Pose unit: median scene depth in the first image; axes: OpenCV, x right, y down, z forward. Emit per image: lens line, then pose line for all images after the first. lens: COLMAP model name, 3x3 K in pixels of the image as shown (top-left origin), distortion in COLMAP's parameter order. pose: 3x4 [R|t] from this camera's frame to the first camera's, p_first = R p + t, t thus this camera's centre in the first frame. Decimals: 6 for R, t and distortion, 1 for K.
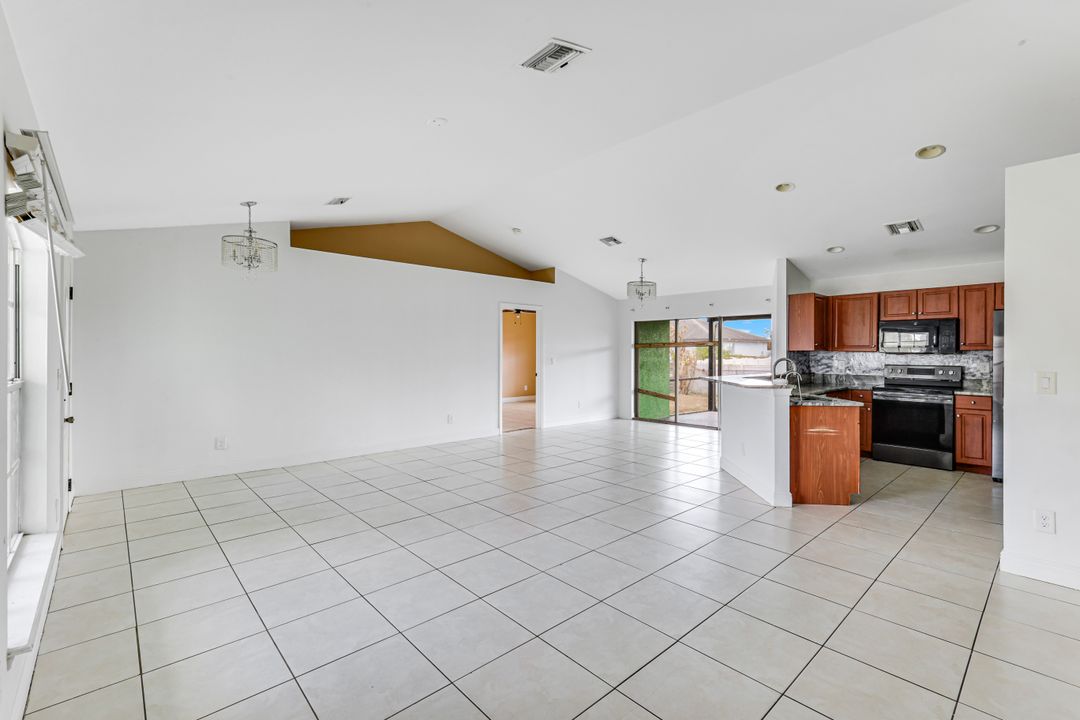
lens RADIAL K [[469.5, 0, 541.6], [0, 469.5, 356.0], [0, 0, 1]] dist [0.006640, 0.000272]
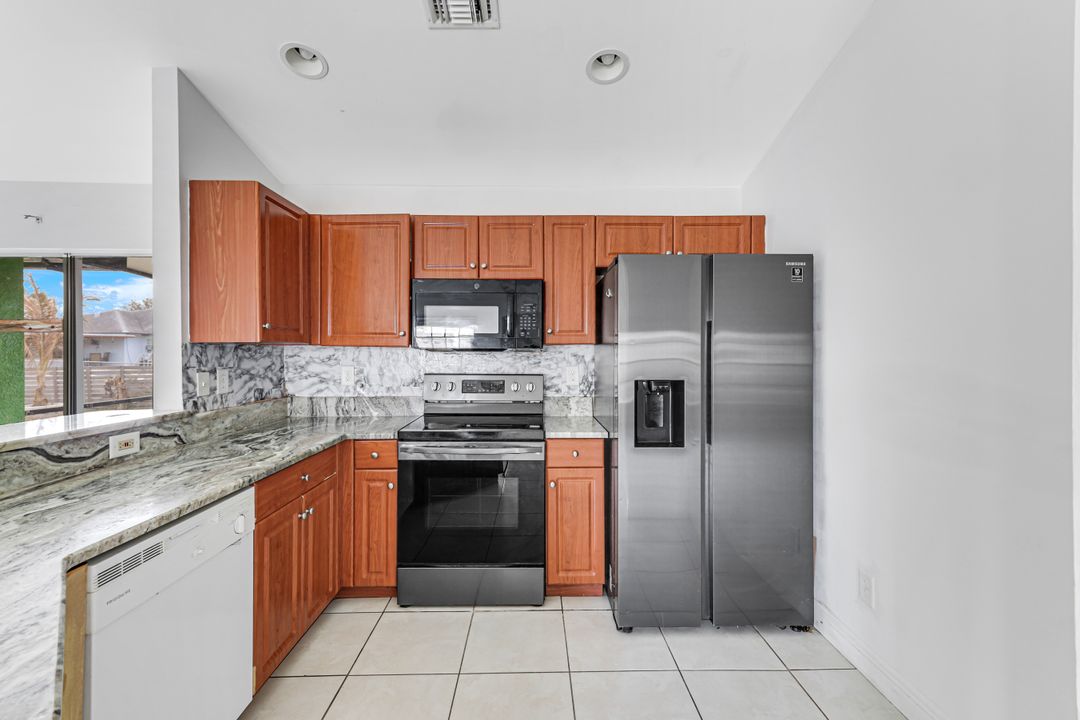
lens RADIAL K [[469.5, 0, 535.9], [0, 469.5, 353.4], [0, 0, 1]] dist [0.006640, 0.000272]
pose [[0.665034, -0.006141, 0.746788, 0.463407], [0.006206, 0.999977, 0.002696, -0.003347], [-0.746787, 0.002842, 0.665057, 0.619239]]
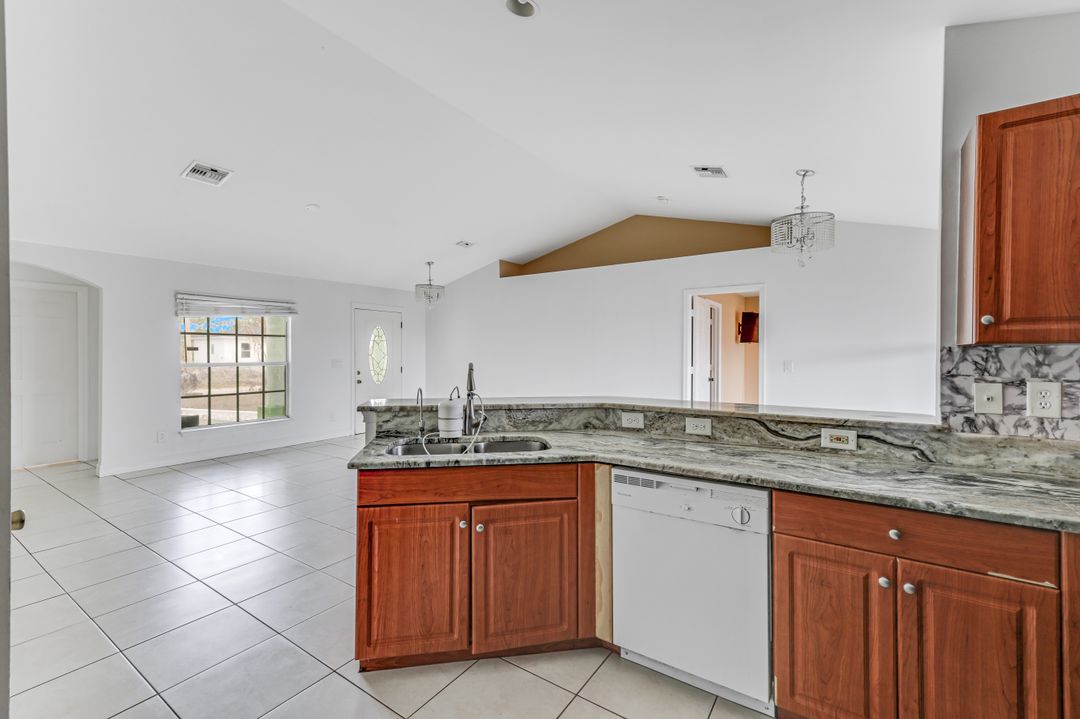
lens RADIAL K [[469.5, 0, 535.0], [0, 469.5, 356.9], [0, 0, 1]] dist [0.006640, 0.000272]
pose [[0.216747, 0.009509, -0.976182, 0.812617], [-0.000767, 0.999954, 0.009570, -0.008009], [0.976228, -0.001326, 0.216744, 0.737003]]
